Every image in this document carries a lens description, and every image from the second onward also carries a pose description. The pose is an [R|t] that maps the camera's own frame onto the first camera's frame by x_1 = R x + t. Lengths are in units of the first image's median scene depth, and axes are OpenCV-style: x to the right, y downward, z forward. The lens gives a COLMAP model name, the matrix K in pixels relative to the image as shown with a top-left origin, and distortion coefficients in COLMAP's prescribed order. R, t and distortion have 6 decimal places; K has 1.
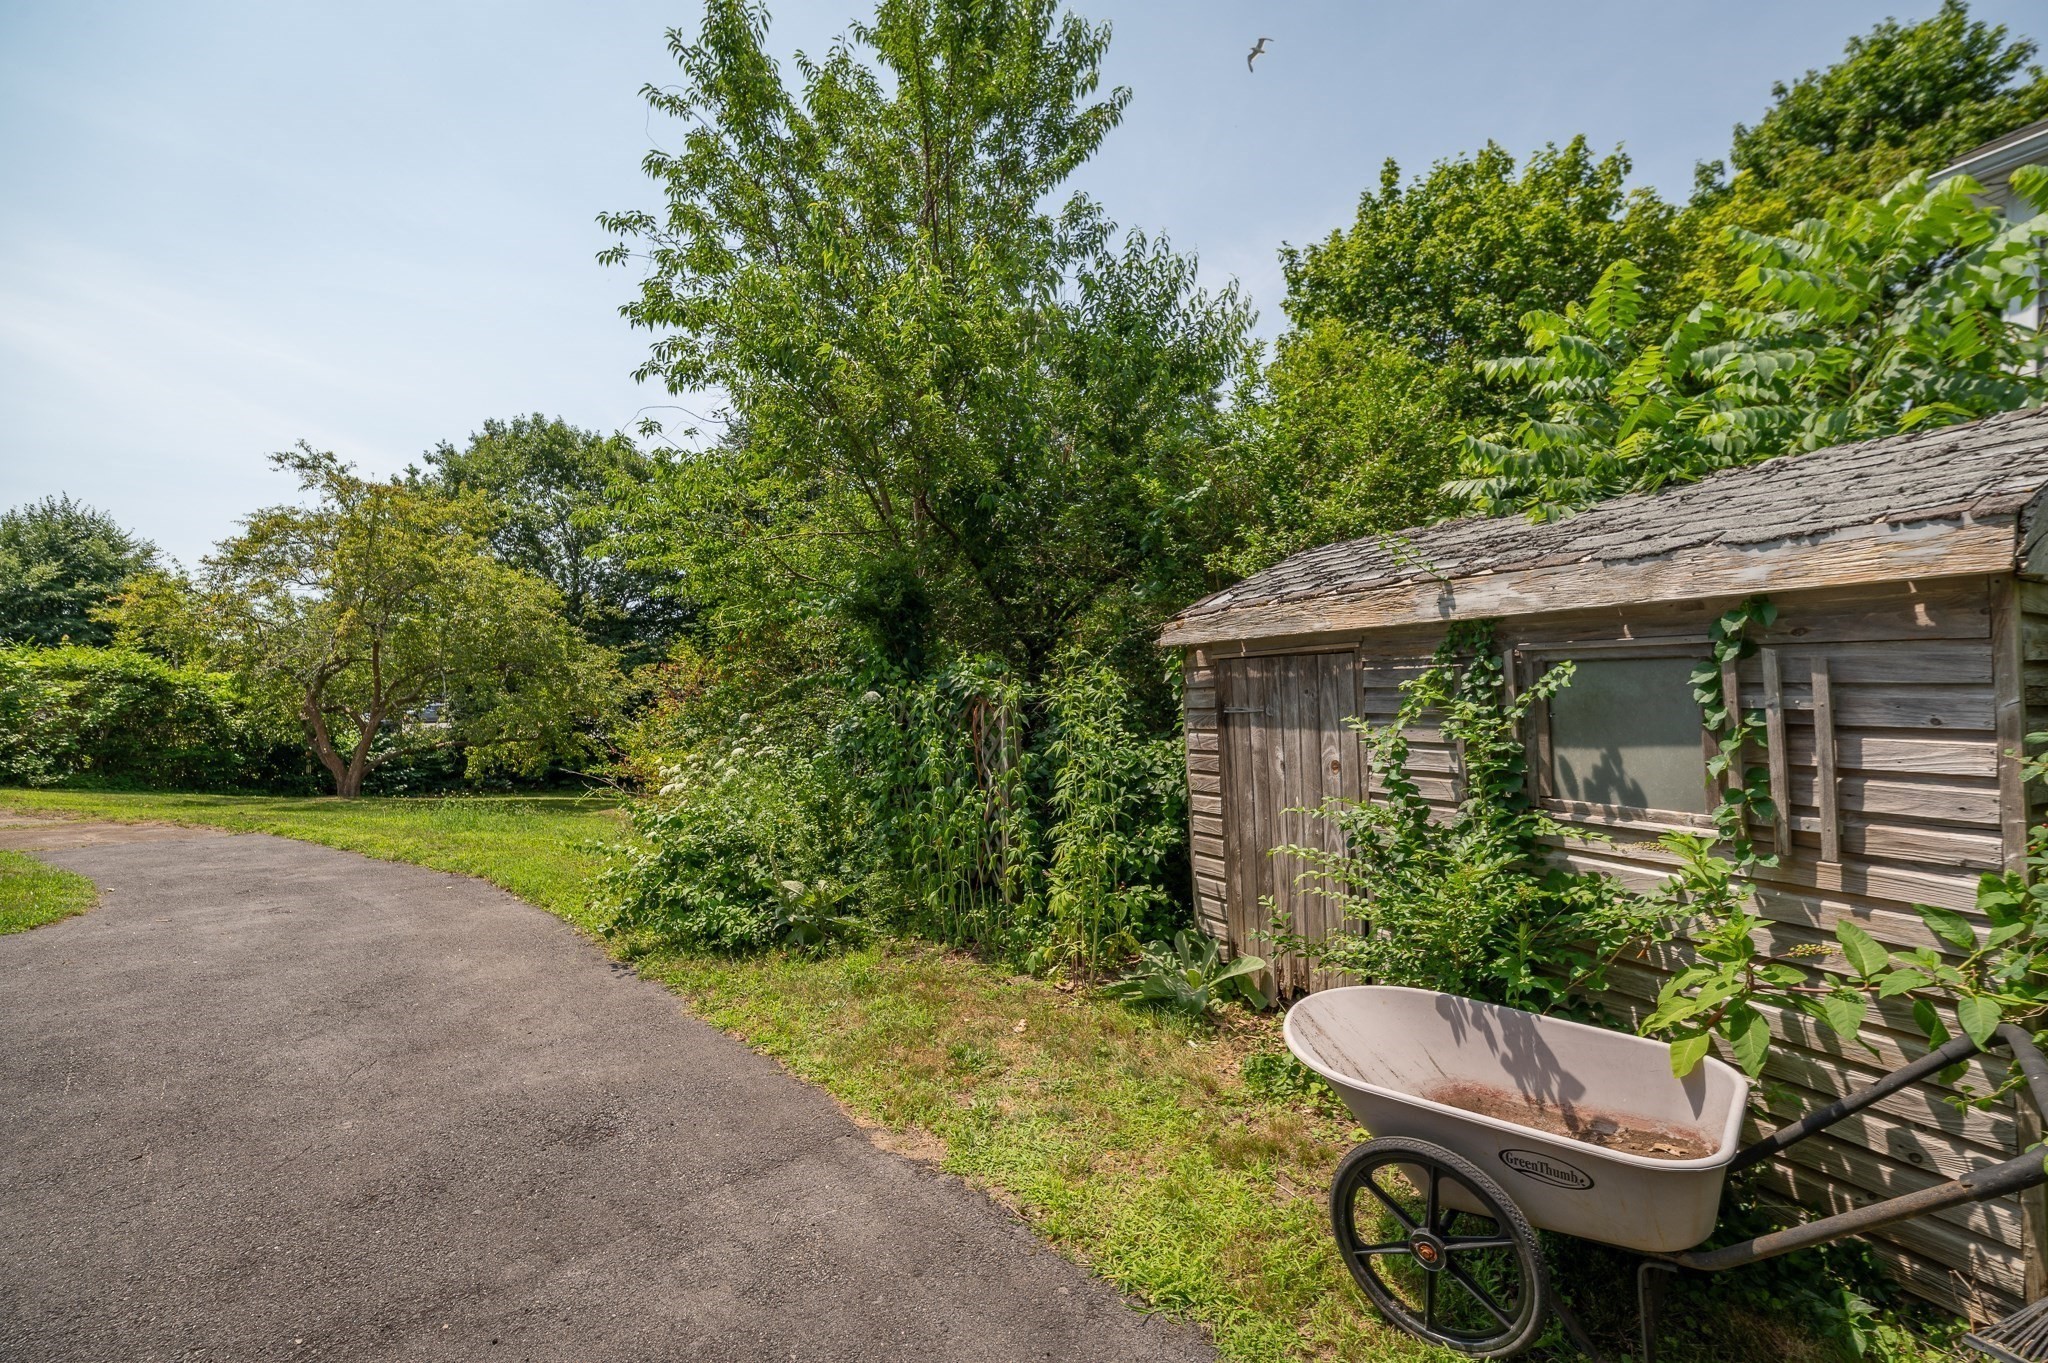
lens RADIAL K [[894.5, 0, 1026.5], [0, 894.5, 677.2], [0, 0, 1]] dist [-0.002412, -0.000675]
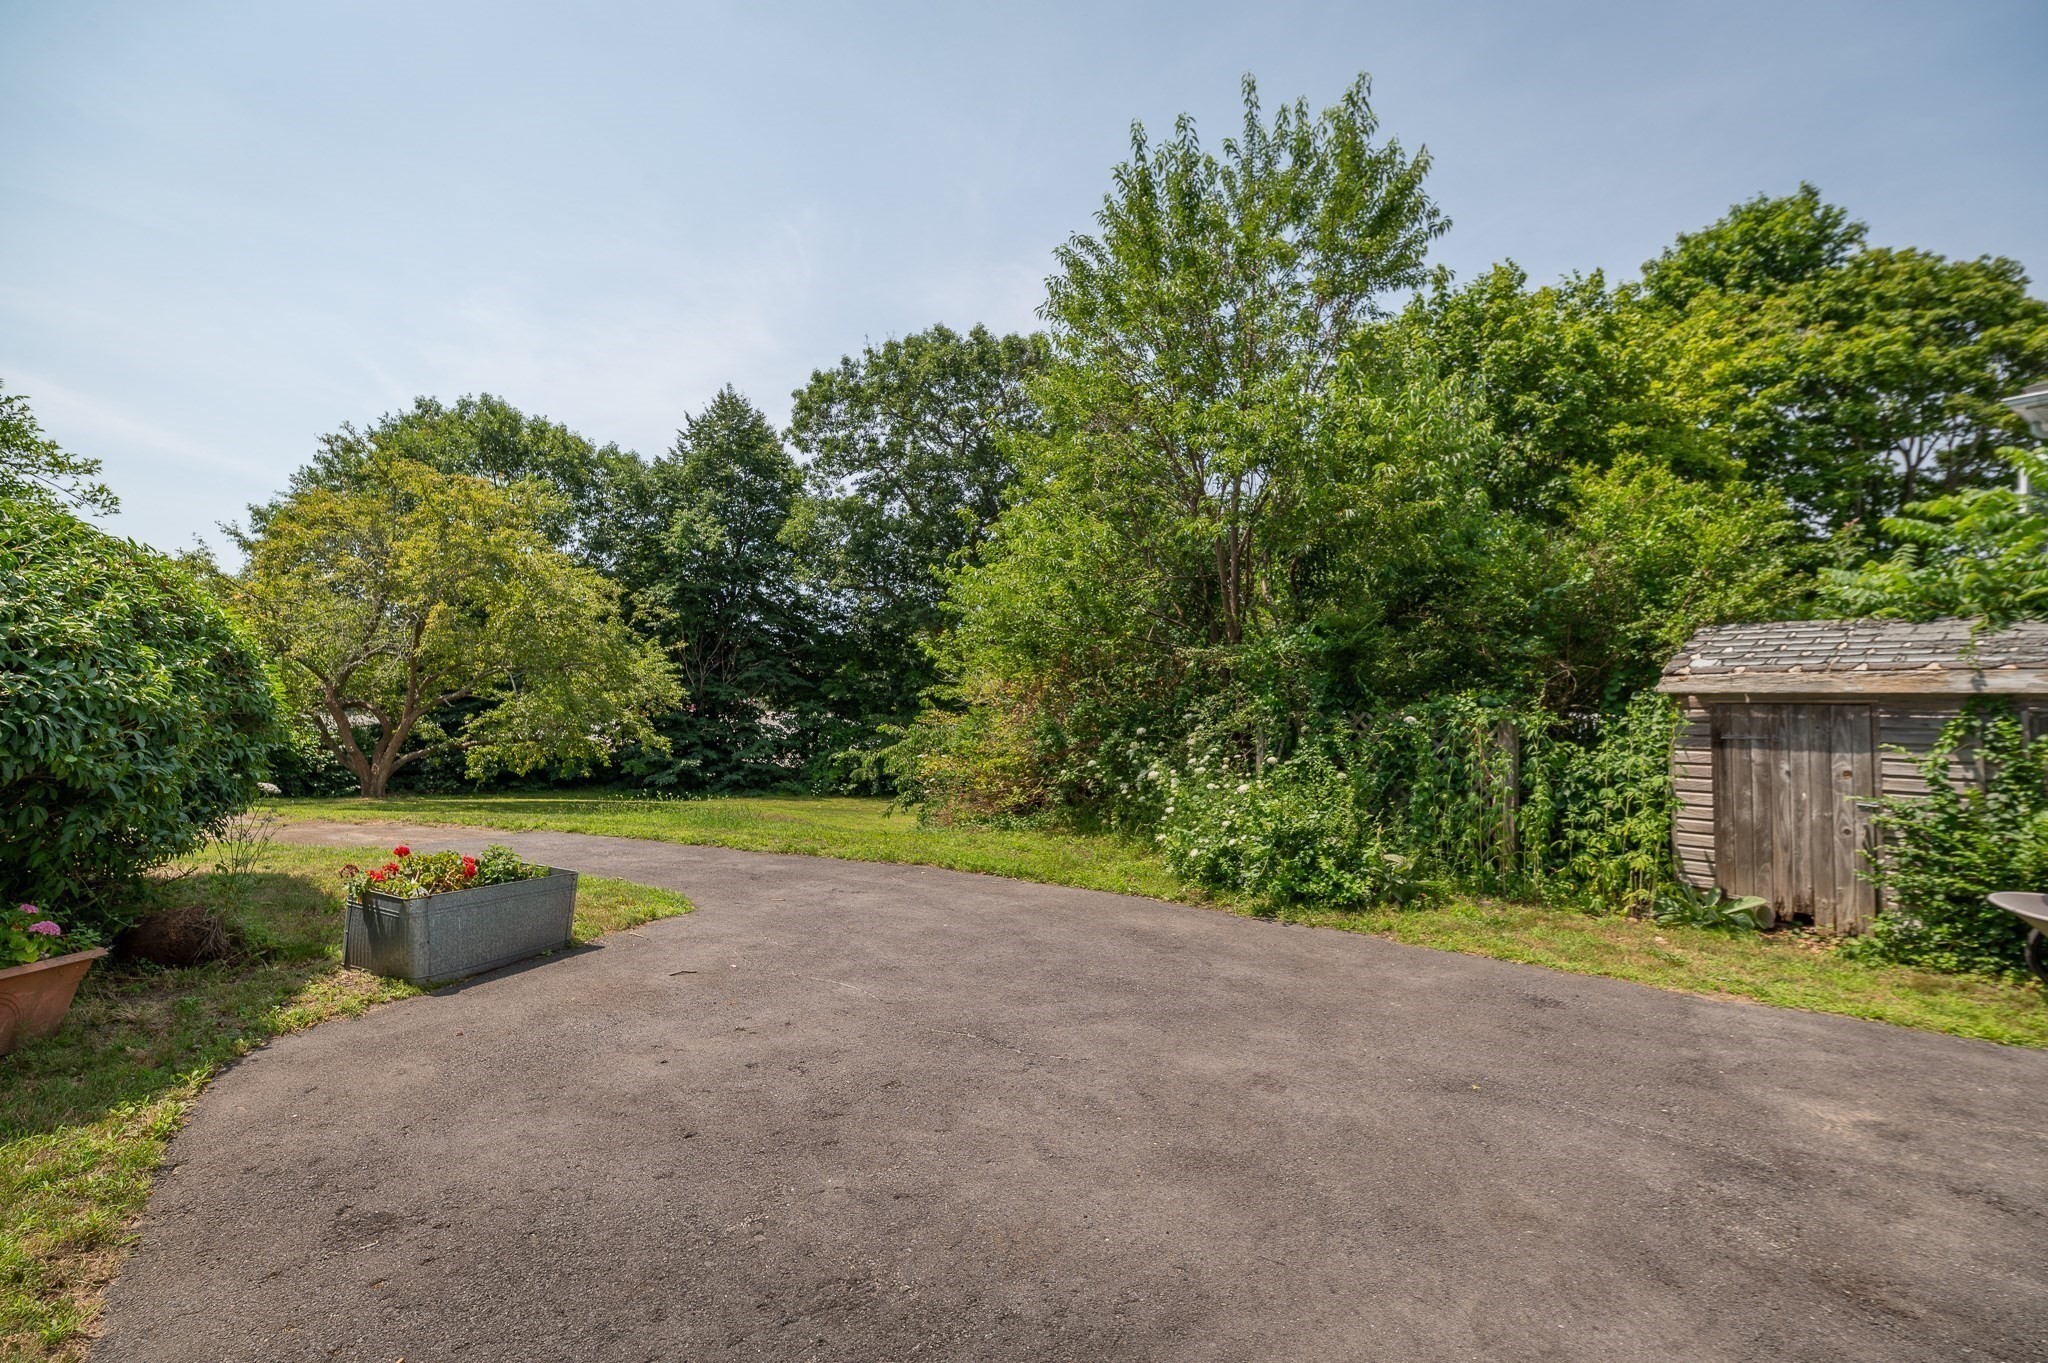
lens RADIAL K [[894.5, 0, 1019.9], [0, 894.5, 691.2], [0, 0, 1]] dist [-0.002412, -0.000675]
pose [[0.983009, 0.025025, 0.181843, -1.221430], [-0.026718, 0.999619, 0.006863, -0.019492], [-0.181602, -0.011605, 0.983304, -0.275981]]
